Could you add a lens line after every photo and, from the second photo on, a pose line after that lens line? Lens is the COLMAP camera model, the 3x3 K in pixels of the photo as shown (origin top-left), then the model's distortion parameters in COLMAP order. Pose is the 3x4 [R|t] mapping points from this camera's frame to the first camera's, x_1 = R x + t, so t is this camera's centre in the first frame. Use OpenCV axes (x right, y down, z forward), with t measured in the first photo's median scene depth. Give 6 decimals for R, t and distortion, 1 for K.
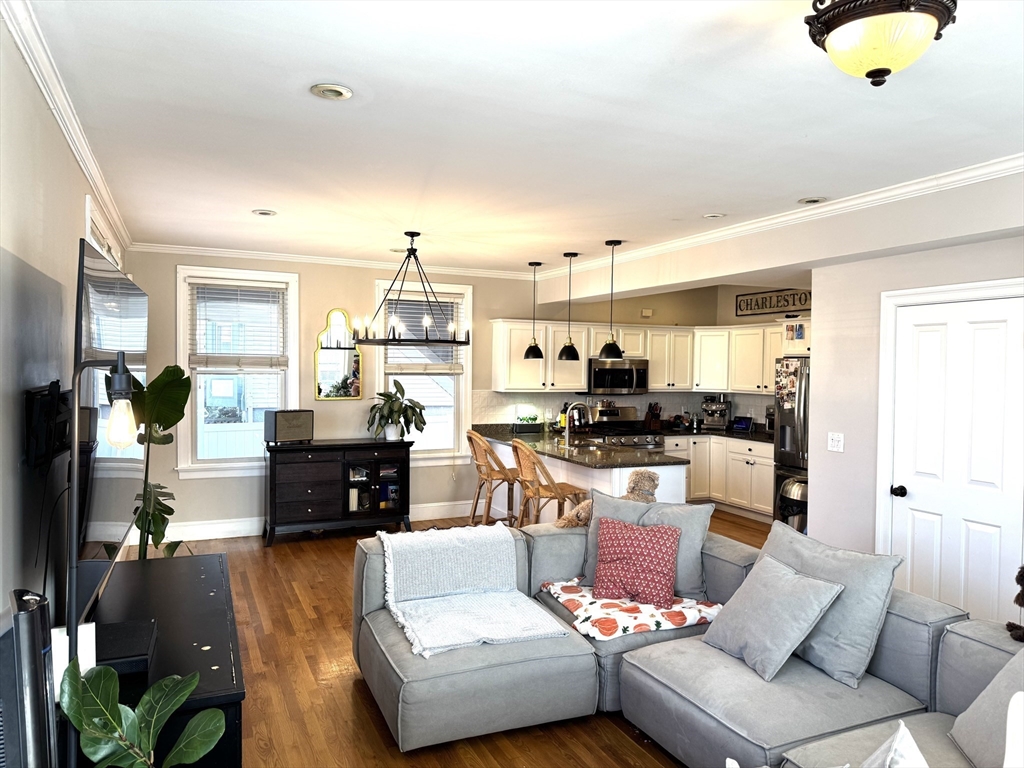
lens RADIAL K [[713.6, 0, 512.0], [0, 713.6, 384.0], [0, 0, 1]] dist [0.125960, -0.204991]
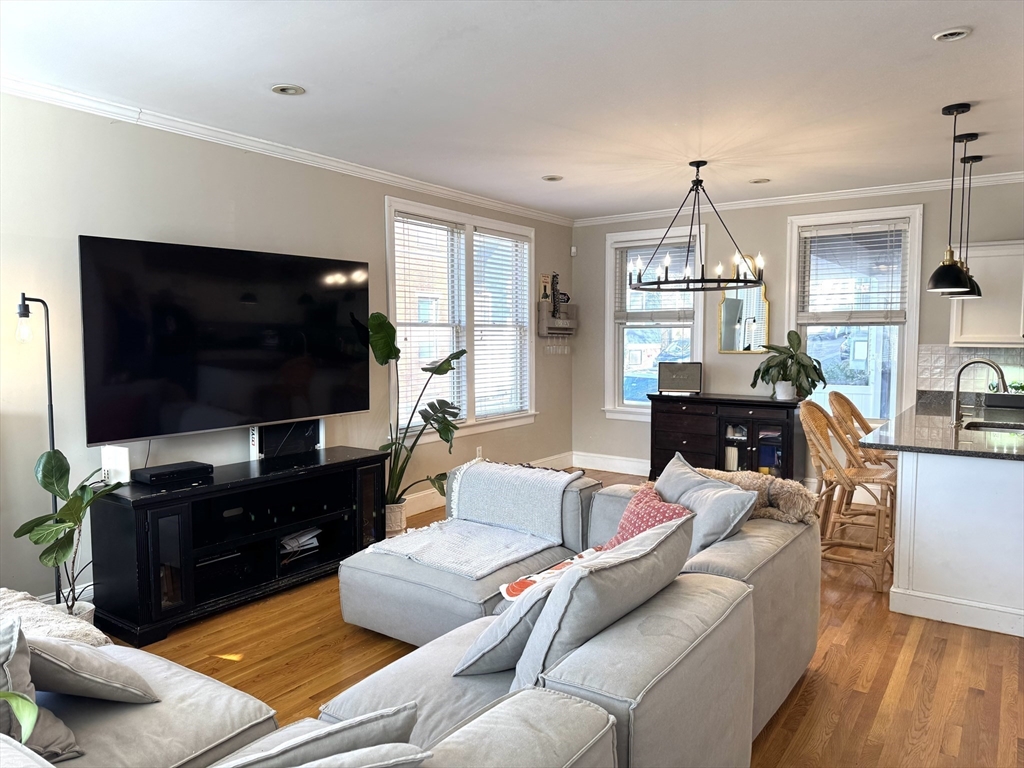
lens RADIAL K [[713.6, 0, 512.0], [0, 713.6, 384.0], [0, 0, 1]] dist [0.125960, -0.204991]
pose [[0.503936, 0.048220, -0.862394, 0.438045], [-0.013631, 0.998760, 0.047879, 0.021701], [0.863633, -0.012372, 0.503969, 0.275544]]
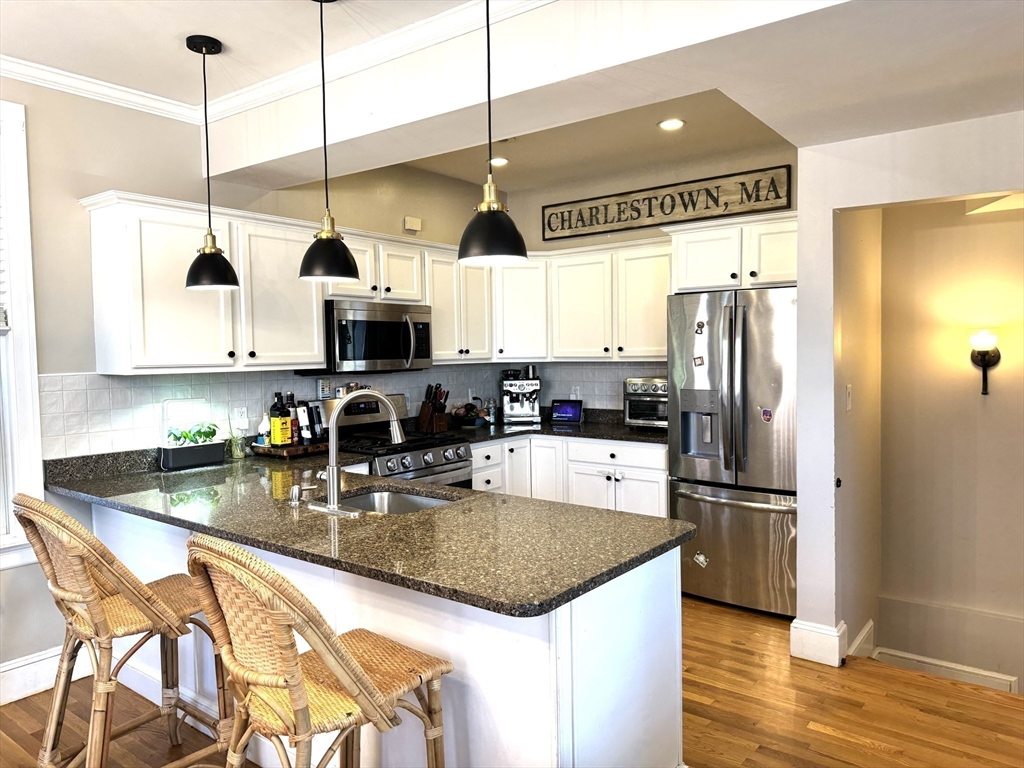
lens RADIAL K [[713.6, 0, 512.0], [0, 713.6, 384.0], [0, 0, 1]] dist [0.125960, -0.204991]
pose [[0.881379, -0.047921, 0.469974, -0.015751], [0.037082, 0.998790, 0.032300, 0.012180], [-0.470953, -0.011041, 0.882089, 0.588613]]
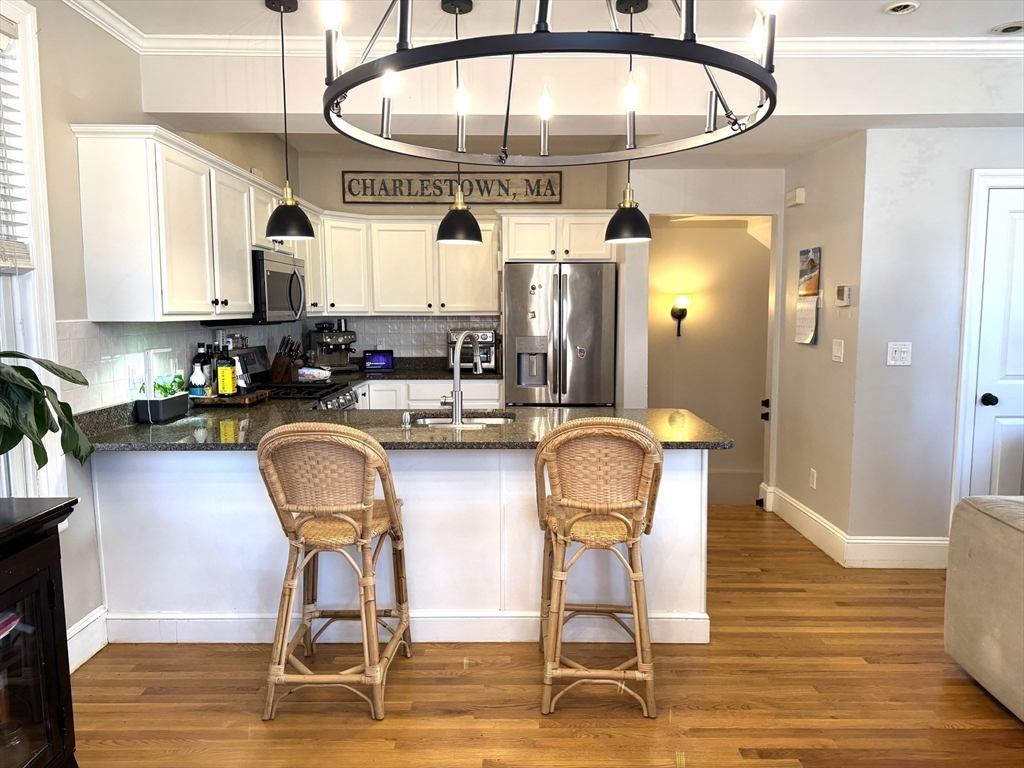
lens RADIAL K [[719.7, 0, 514.8], [0, 719.7, 368.6], [0, 0, 1]] dist [0.180269, -0.215063]
pose [[0.409461, -0.090226, 0.907855, -0.332227], [0.030028, 0.995891, 0.085432, 0.008932], [-0.911834, -0.007720, 0.410488, 0.728085]]
